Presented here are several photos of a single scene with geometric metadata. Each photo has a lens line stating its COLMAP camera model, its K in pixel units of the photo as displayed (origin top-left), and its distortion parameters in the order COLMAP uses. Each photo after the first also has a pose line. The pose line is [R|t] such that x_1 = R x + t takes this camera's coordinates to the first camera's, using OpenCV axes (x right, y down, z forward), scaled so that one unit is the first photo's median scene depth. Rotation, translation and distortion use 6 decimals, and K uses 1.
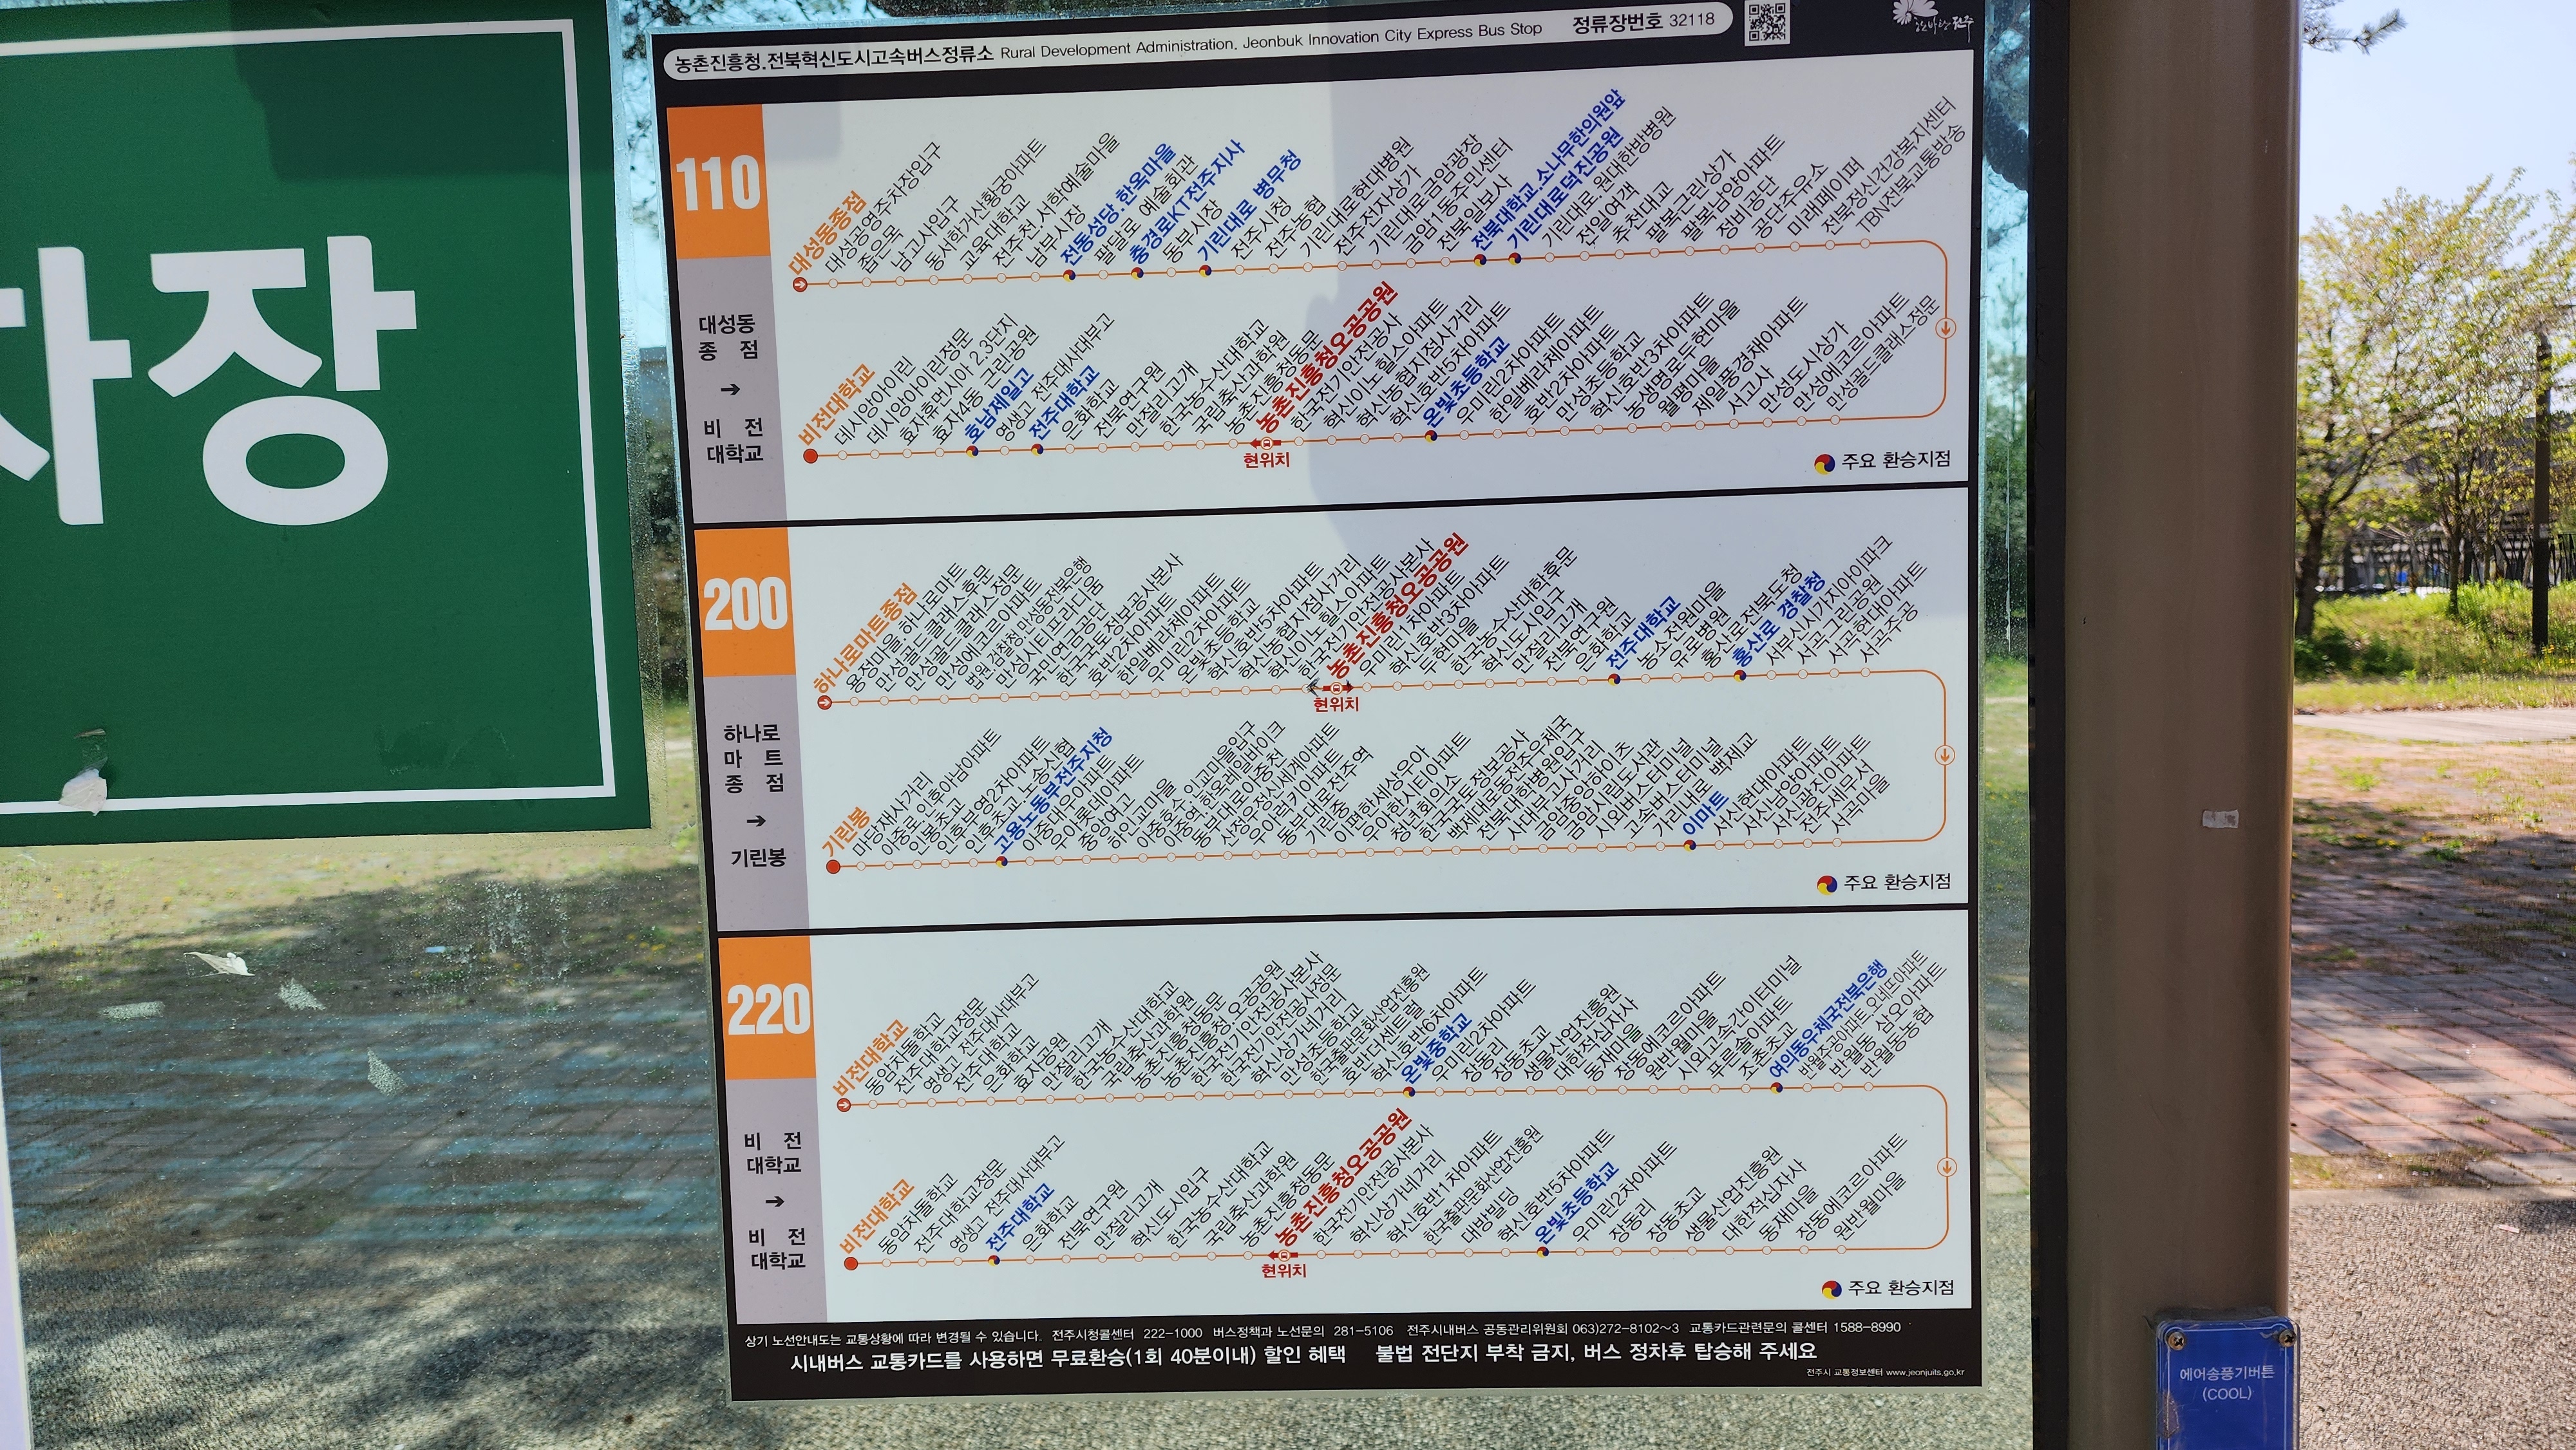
lens RADIAL K [[1751.1, 0, 1284.1], [0, 1751.1, 718.8], [0, 0, 1]] dist [0.080396, -0.099451]
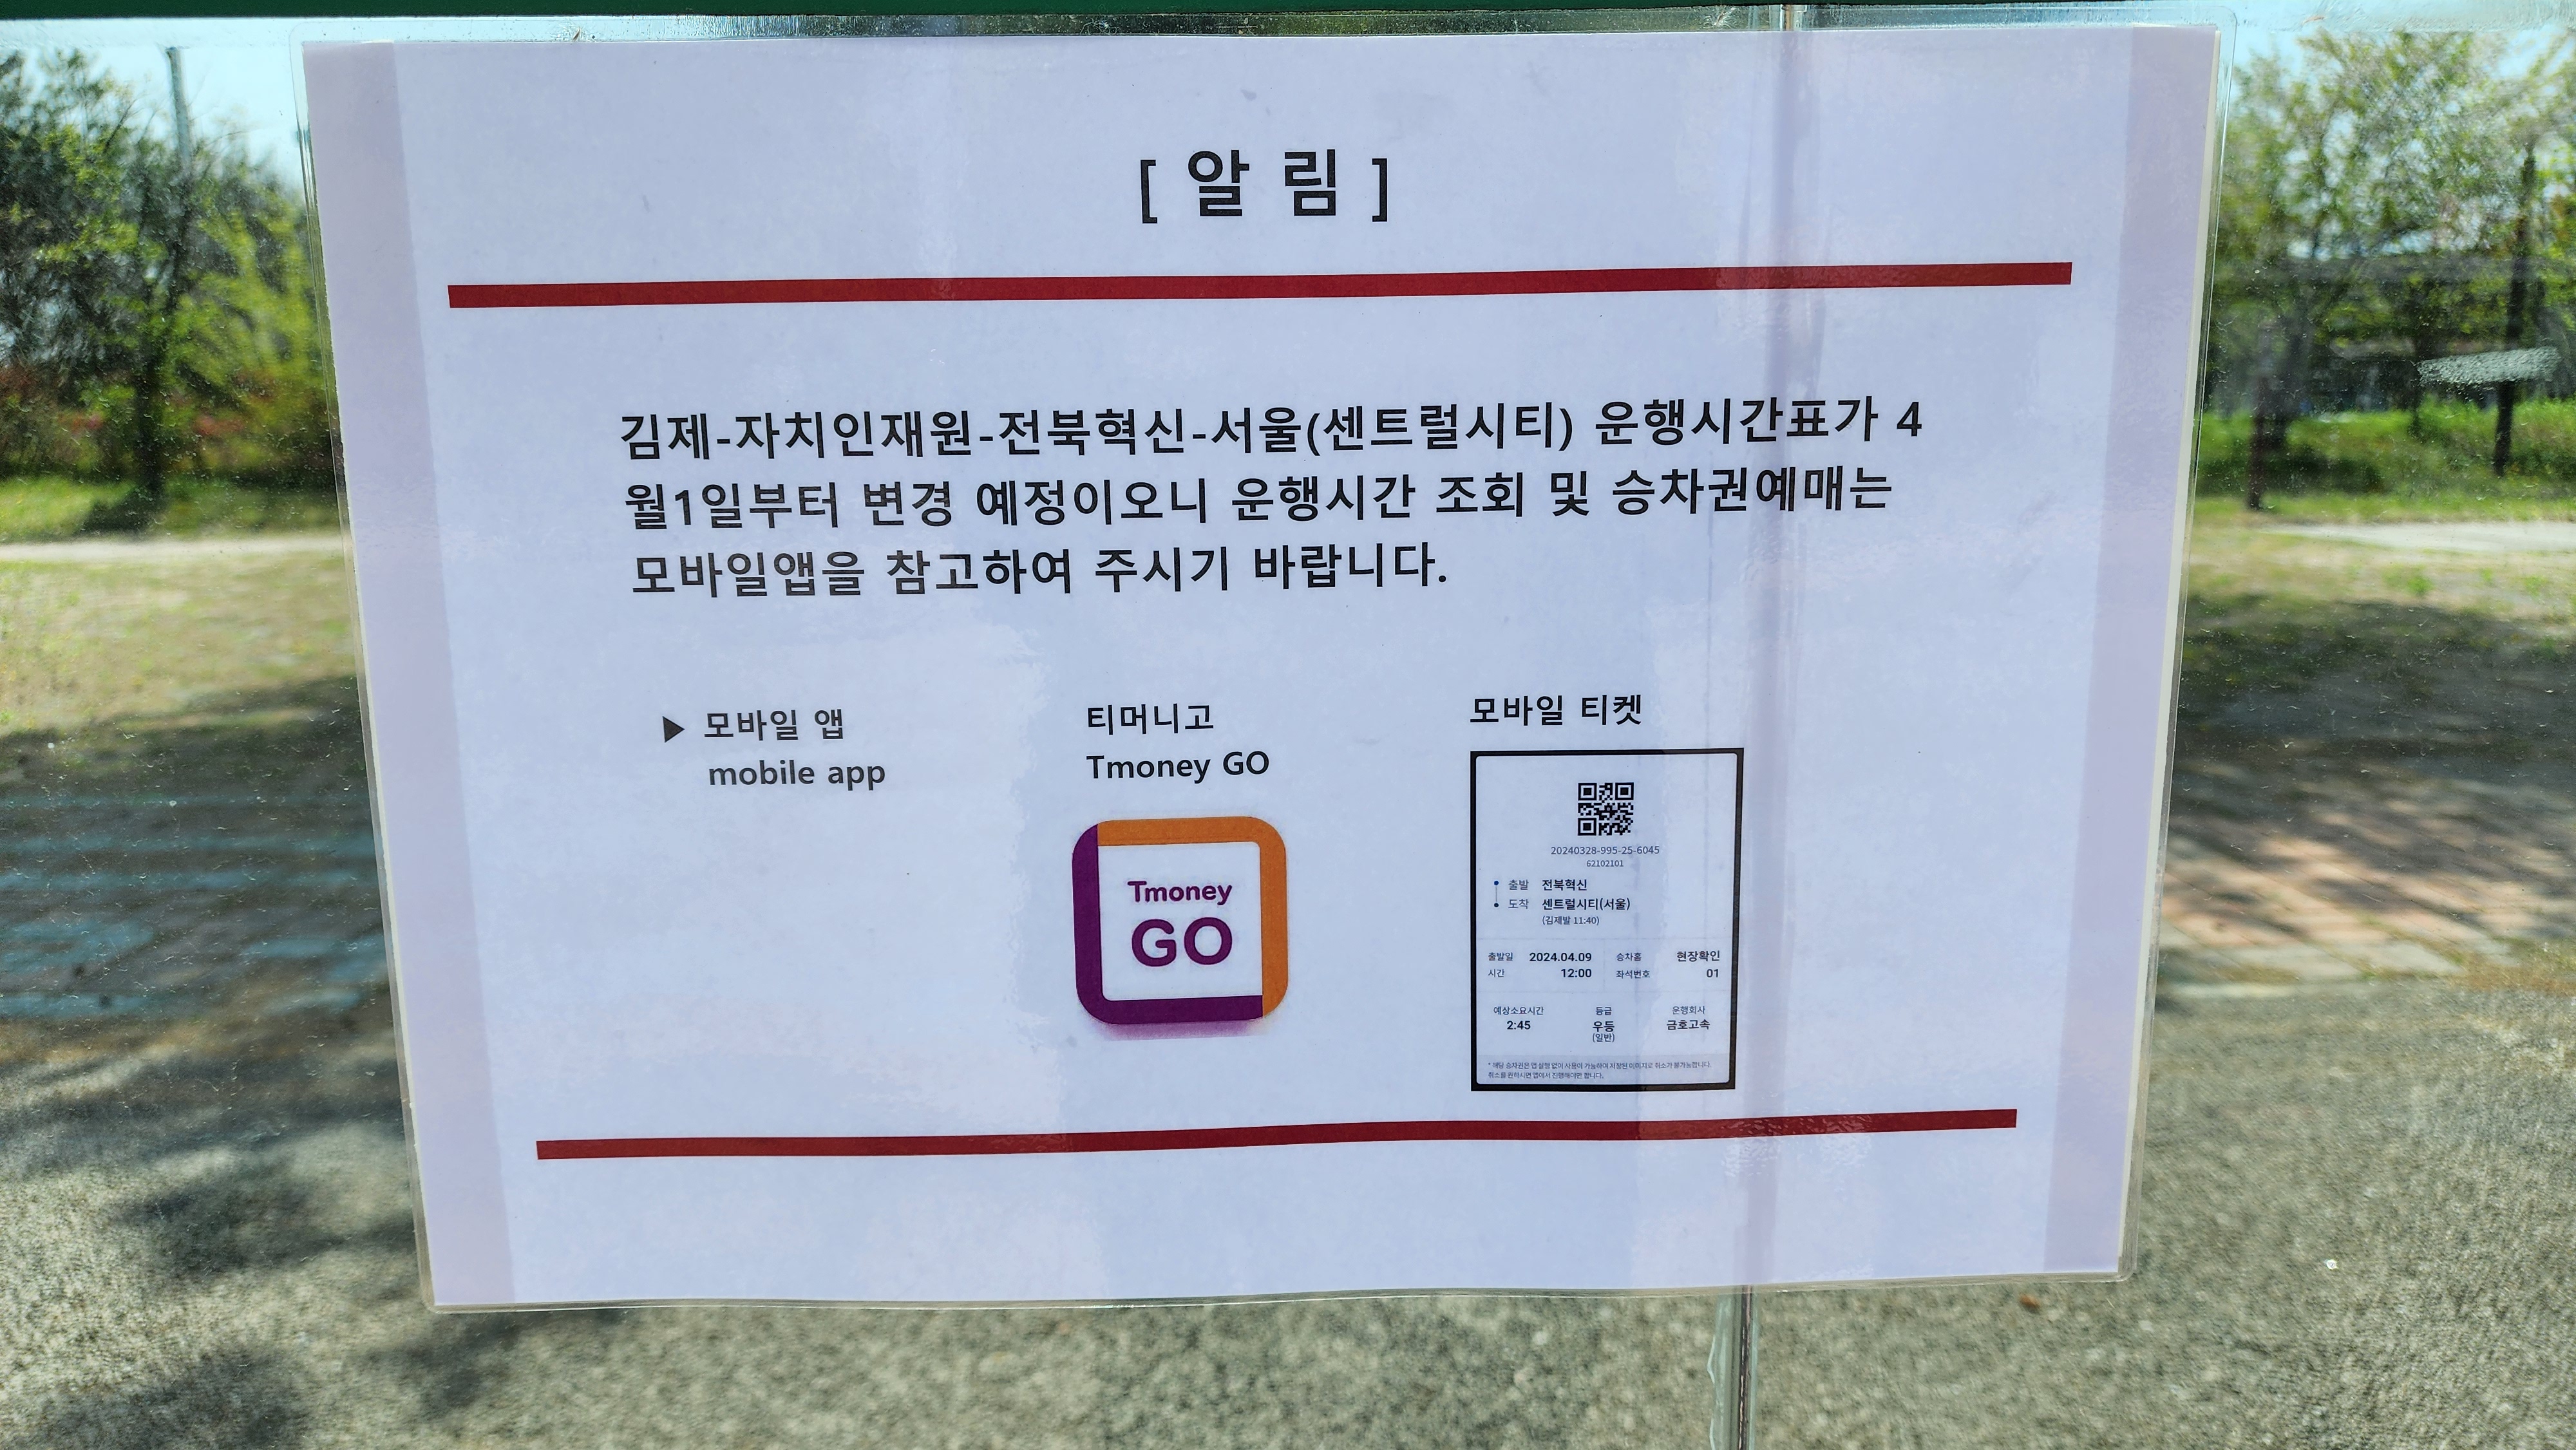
lens RADIAL K [[1735.1, 0, 1295.3], [0, 1735.1, 718.5], [0, 0, 1]] dist [0.112947, -0.095718]
pose [[0.997994, 0.007846, 0.062821, -1.020646], [-0.014168, 0.994803, 0.100827, 0.221417], [-0.061703, -0.101515, 0.992919, 0.542136]]
